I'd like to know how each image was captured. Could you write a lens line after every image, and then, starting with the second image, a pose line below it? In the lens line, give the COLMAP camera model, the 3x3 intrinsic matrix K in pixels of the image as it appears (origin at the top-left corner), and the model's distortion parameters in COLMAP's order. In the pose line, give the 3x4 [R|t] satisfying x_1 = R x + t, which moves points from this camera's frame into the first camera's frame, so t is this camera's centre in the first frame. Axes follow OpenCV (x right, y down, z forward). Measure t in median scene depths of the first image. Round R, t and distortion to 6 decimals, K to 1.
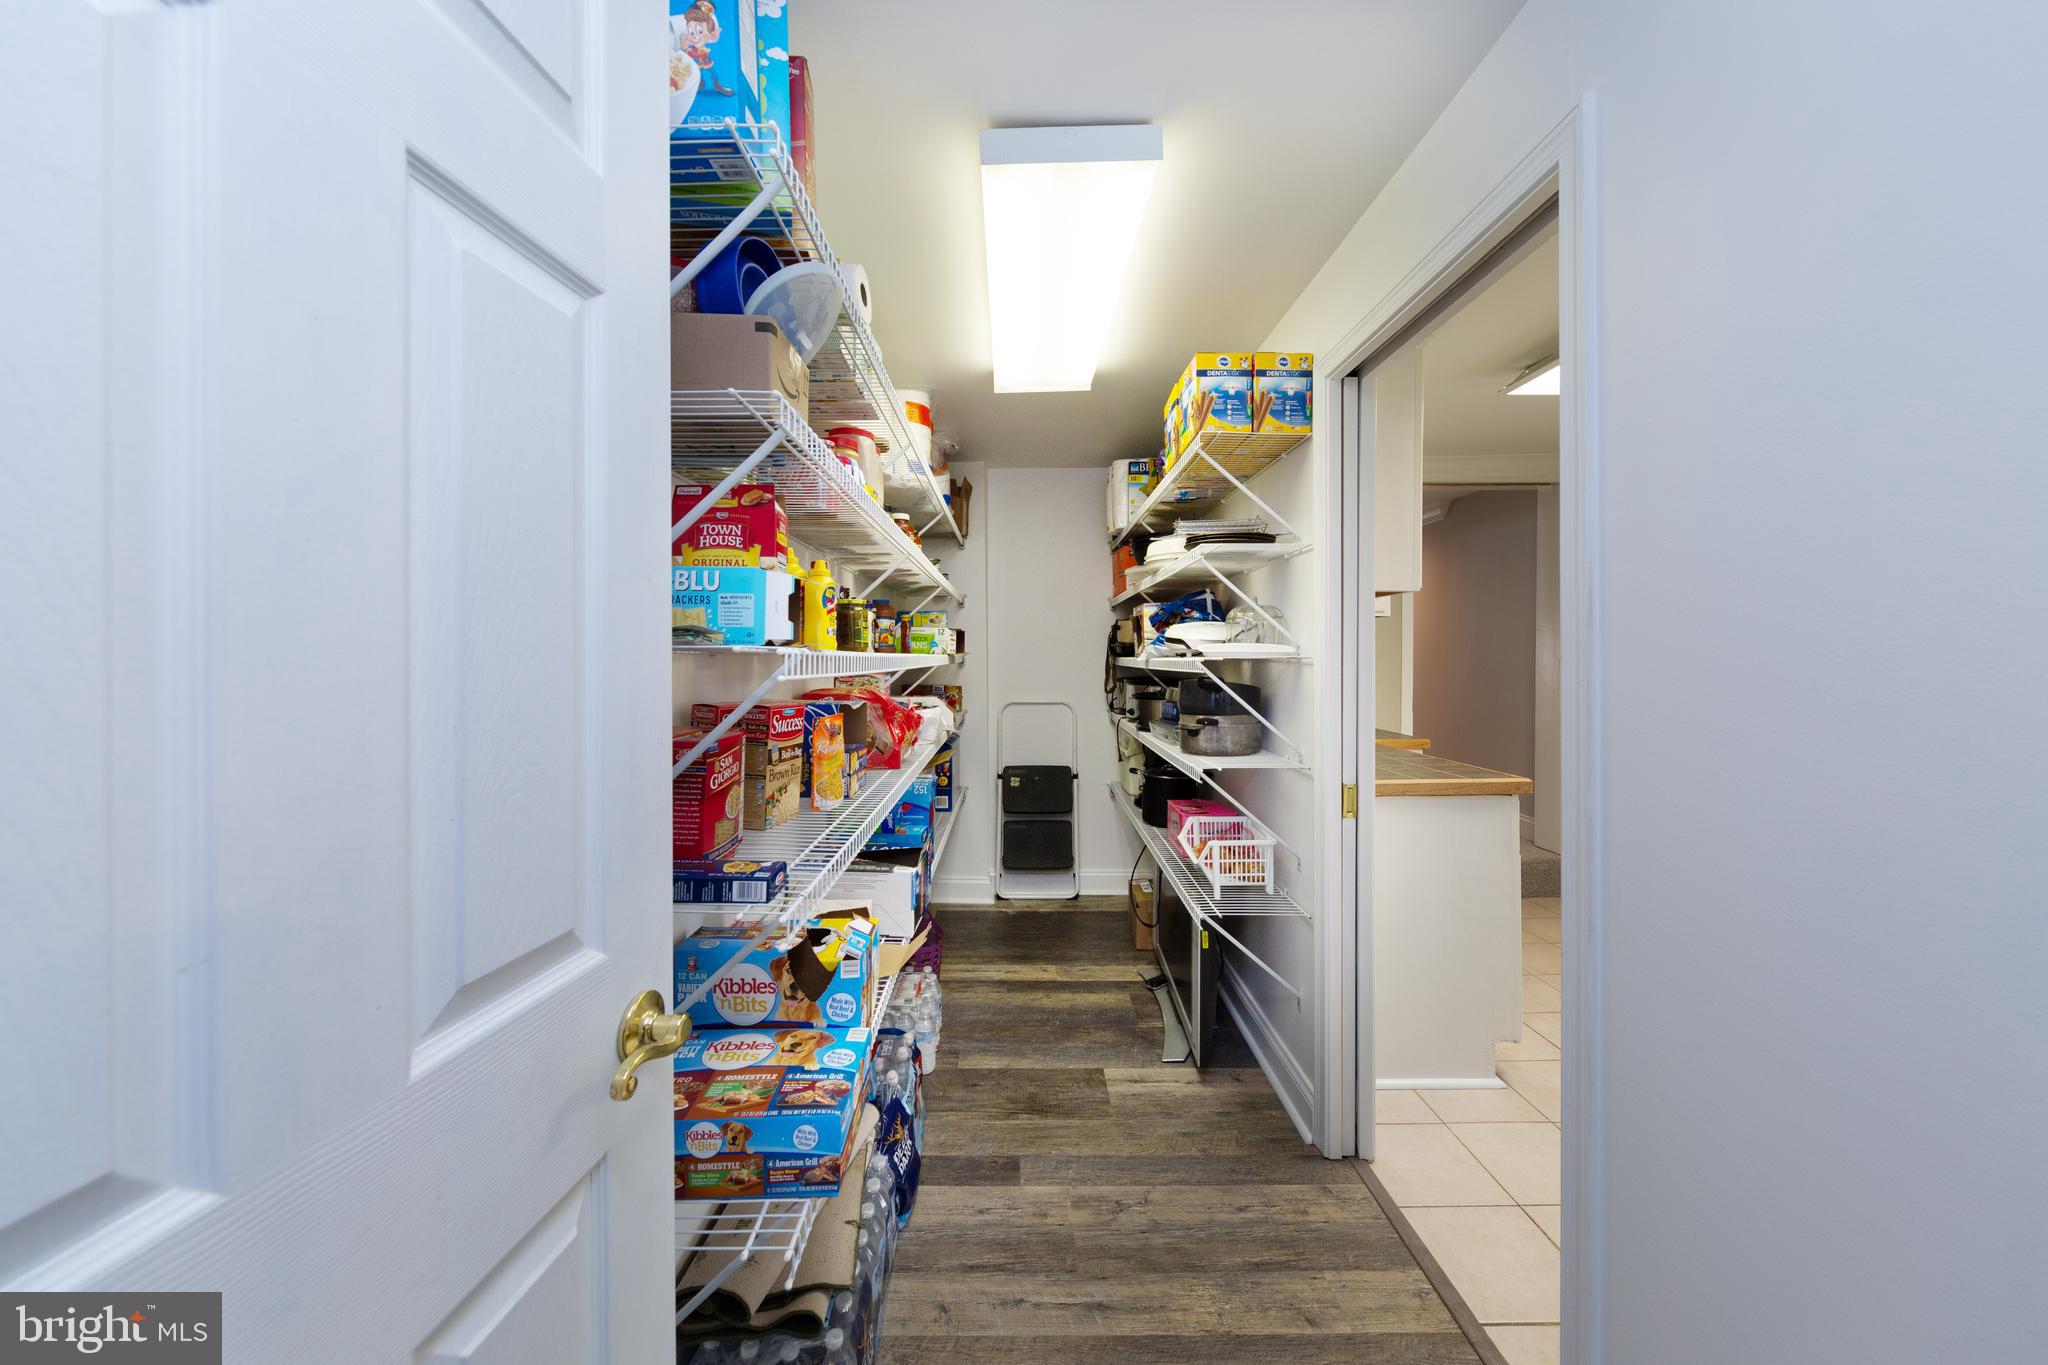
lens RADIAL K [[720.9, 0, 1020.7], [0, 720.9, 680.1], [0, 0, 1]] dist [0.000737, -0.000108]
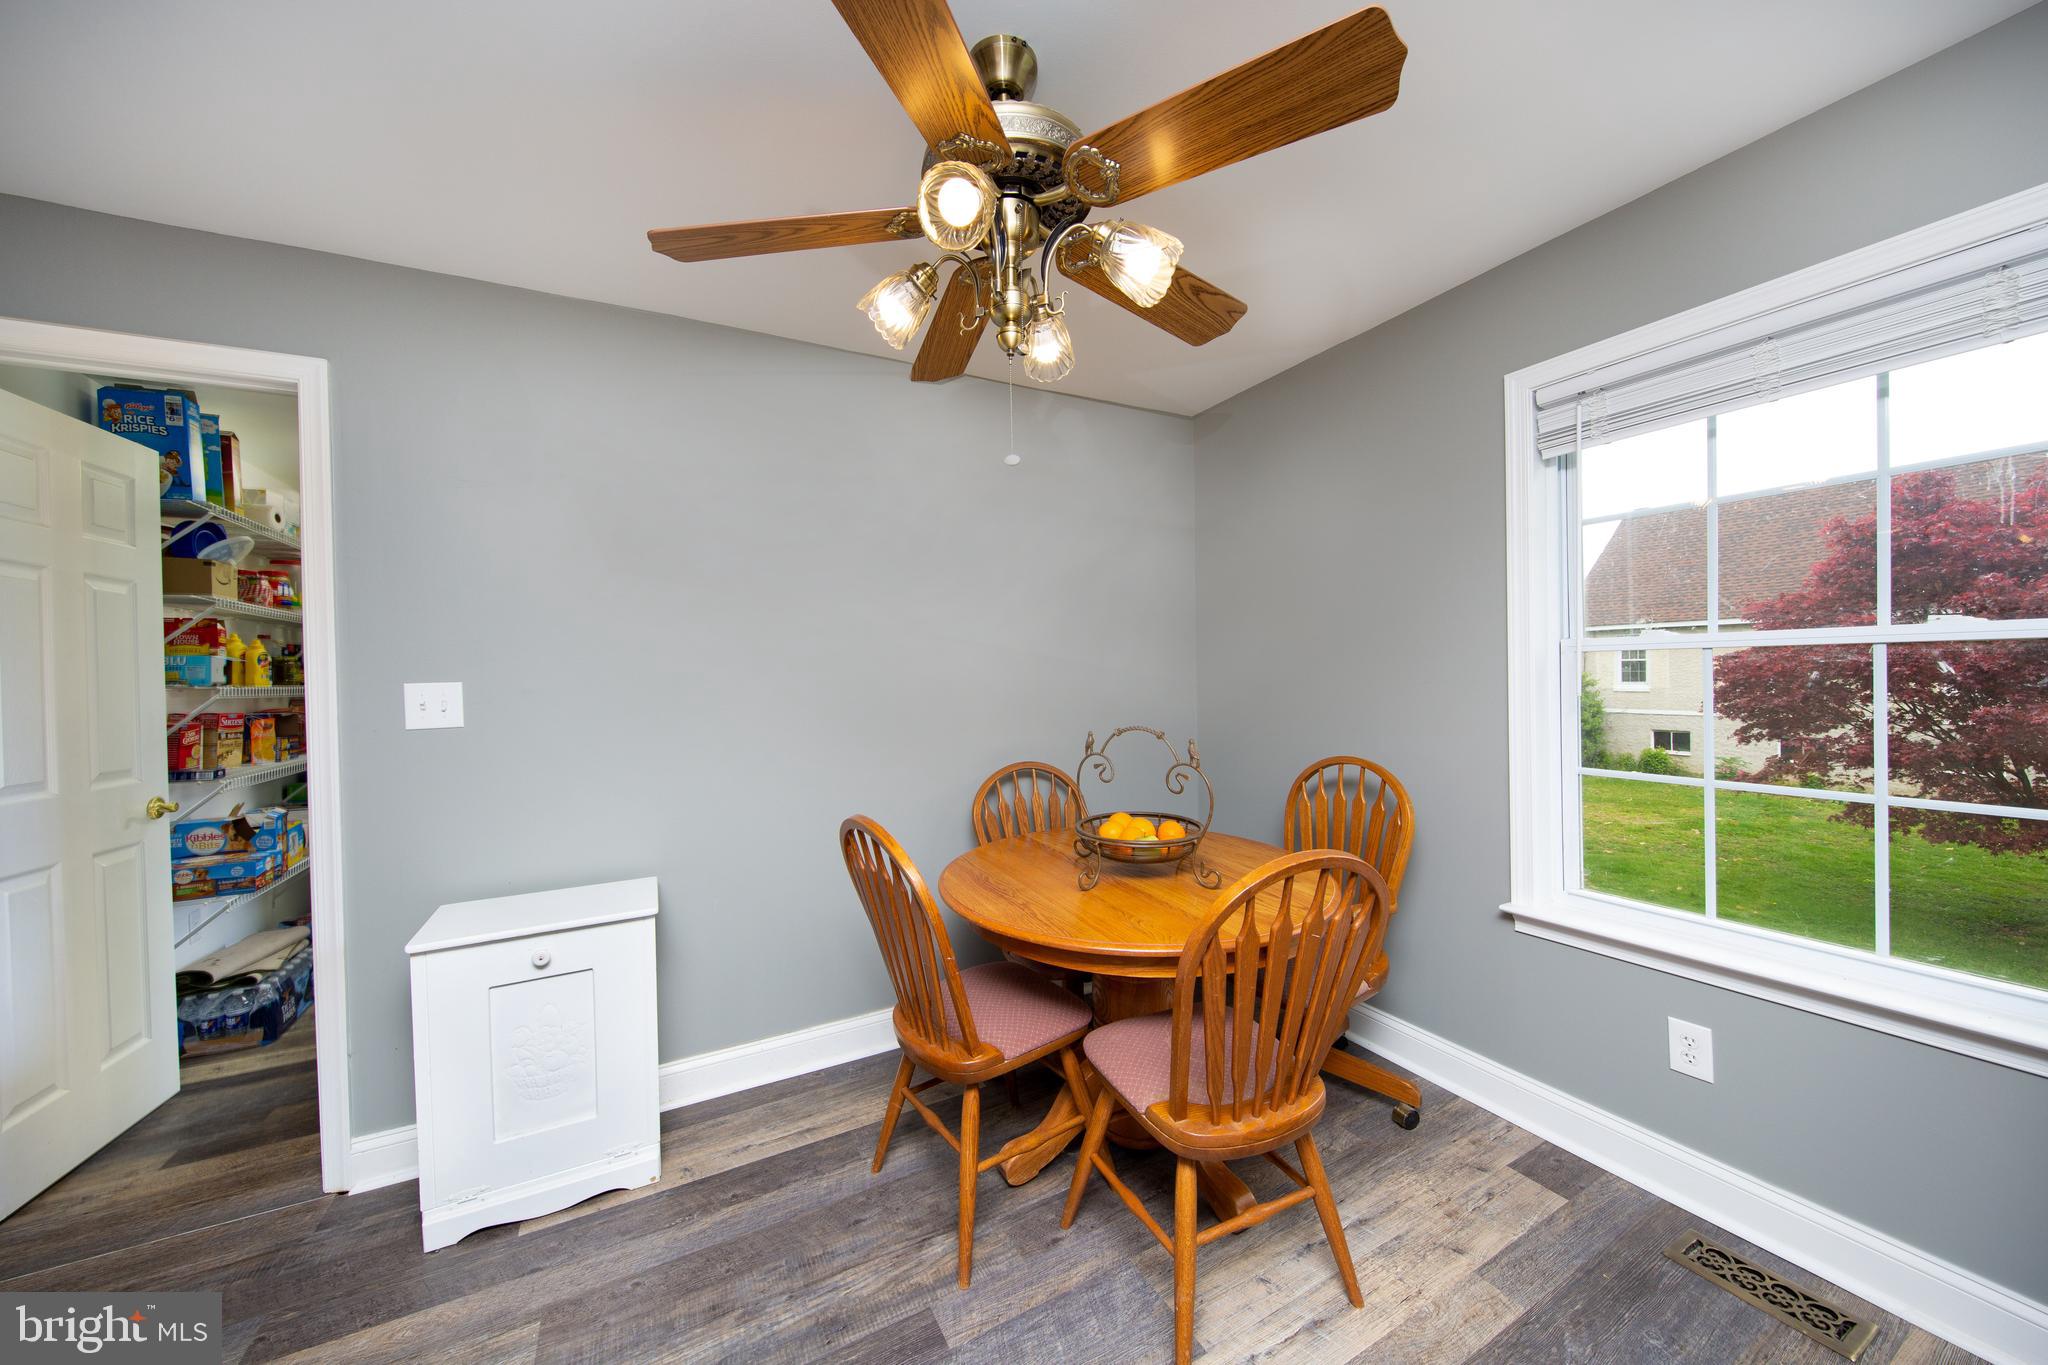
lens RADIAL K [[720.9, 0, 1020.7], [0, 720.9, 680.1], [0, 0, 1]] dist [0.000737, -0.000108]
pose [[0.887464, -0.030837, 0.459845, 0.851865], [0.044314, 0.998846, -0.018541, 0.091621], [-0.458742, 0.036832, 0.887806, -2.174745]]
